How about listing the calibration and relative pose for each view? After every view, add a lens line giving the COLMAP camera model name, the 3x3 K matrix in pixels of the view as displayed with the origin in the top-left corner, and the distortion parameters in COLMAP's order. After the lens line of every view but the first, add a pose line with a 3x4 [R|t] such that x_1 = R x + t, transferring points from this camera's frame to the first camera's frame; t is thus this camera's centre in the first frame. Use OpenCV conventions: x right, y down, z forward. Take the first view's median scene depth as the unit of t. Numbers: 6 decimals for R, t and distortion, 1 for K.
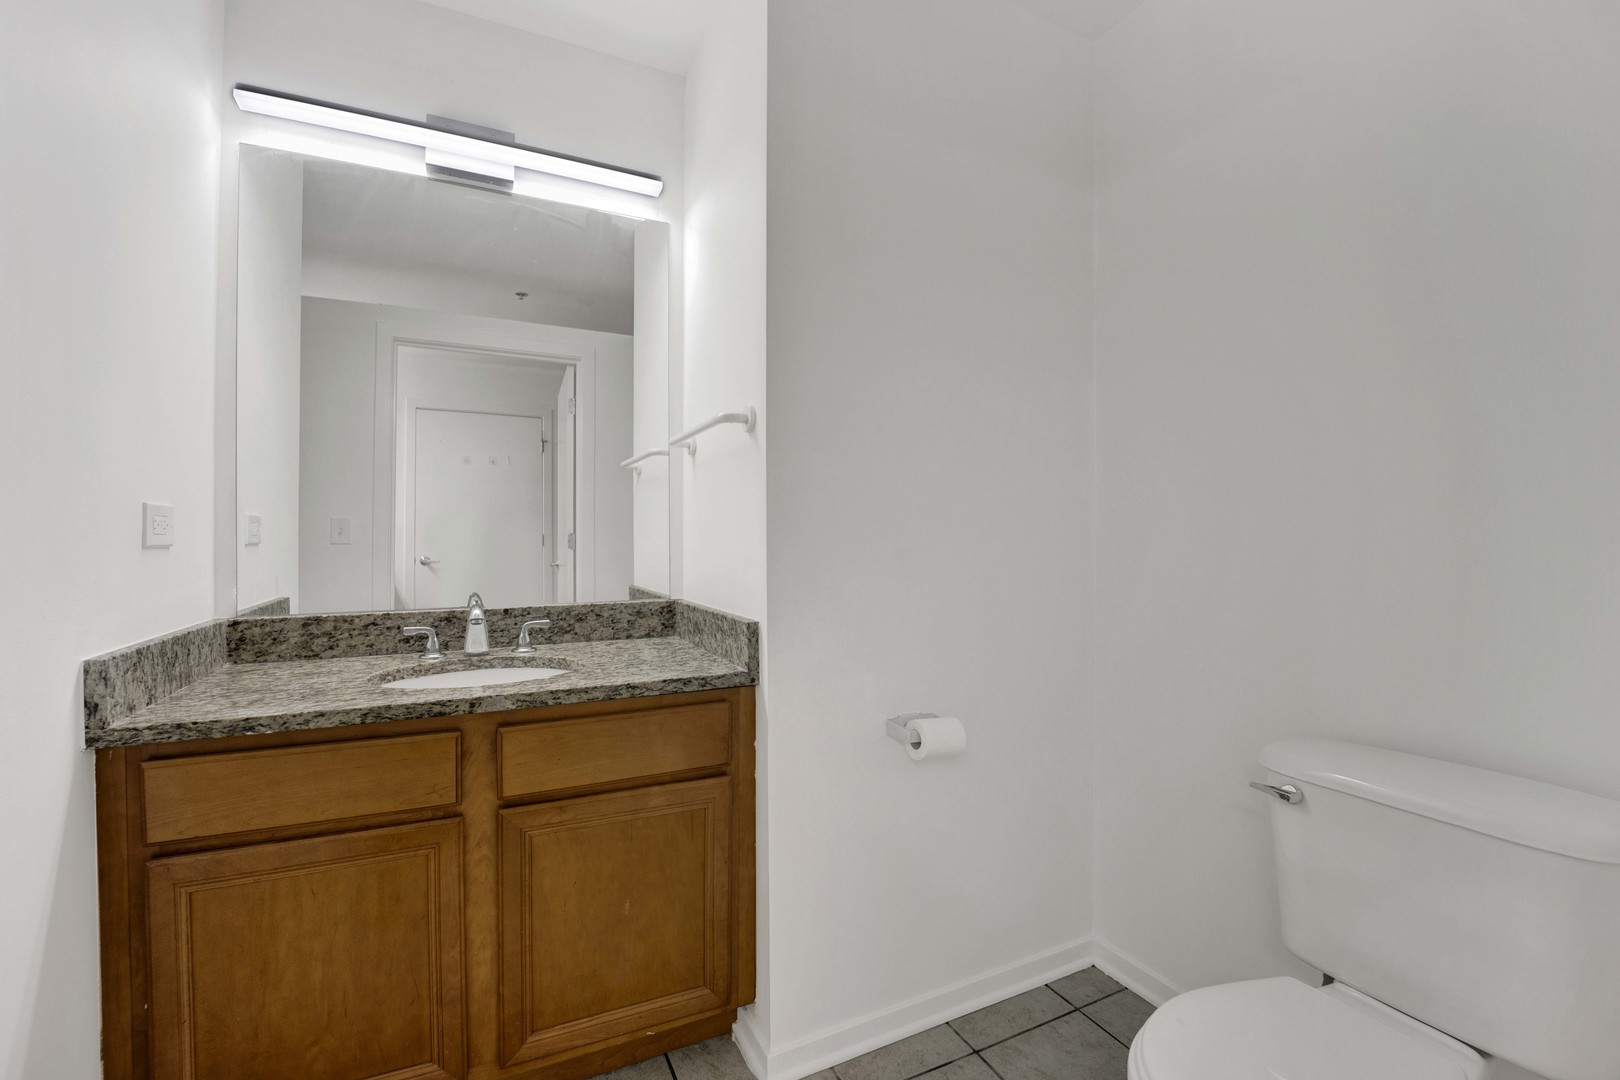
lens RADIAL K [[682.0, 0, 810.8], [0, 682.0, 539.1], [0, 0, 1]] dist [-0.017770, -0.002134]
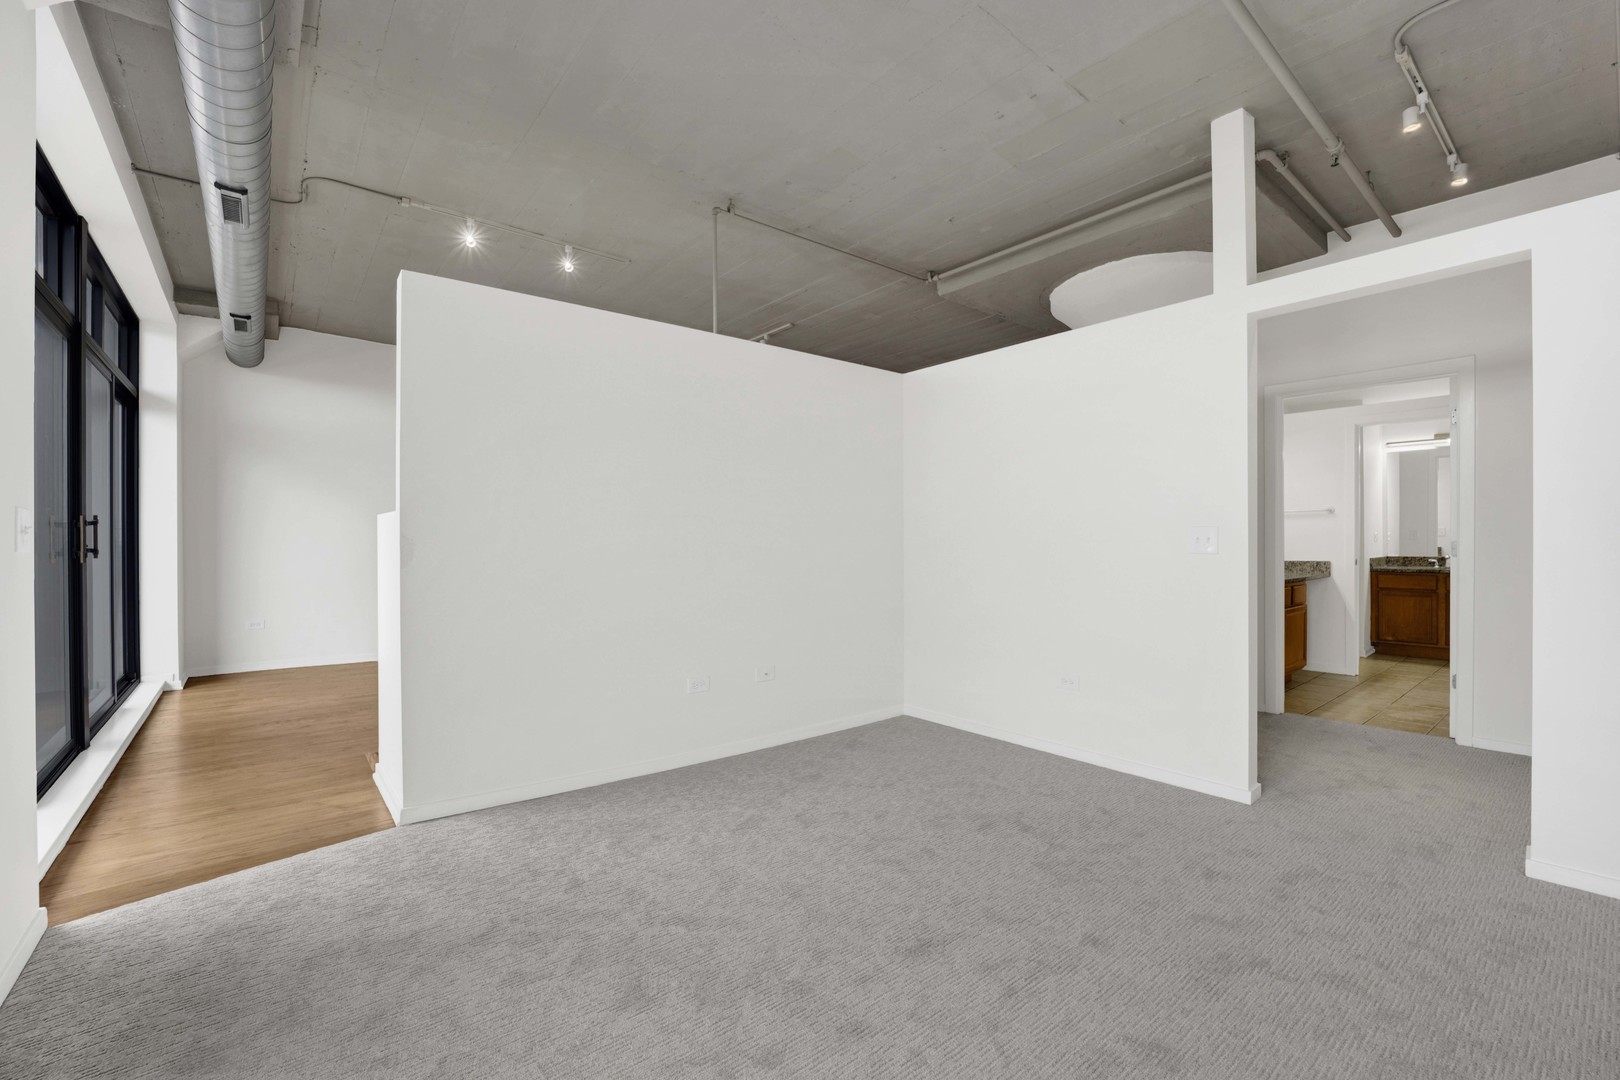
lens RADIAL K [[674.3, 0, 818.9], [0, 674.3, 542.4], [0, 0, 1]] dist [-0.019013, 0.000814]
pose [[0.227758, 0.010083, -0.973666, 3.060743], [0.009770, 0.999872, 0.012639, -0.080840], [0.973669, -0.012391, 0.227631, -4.353436]]
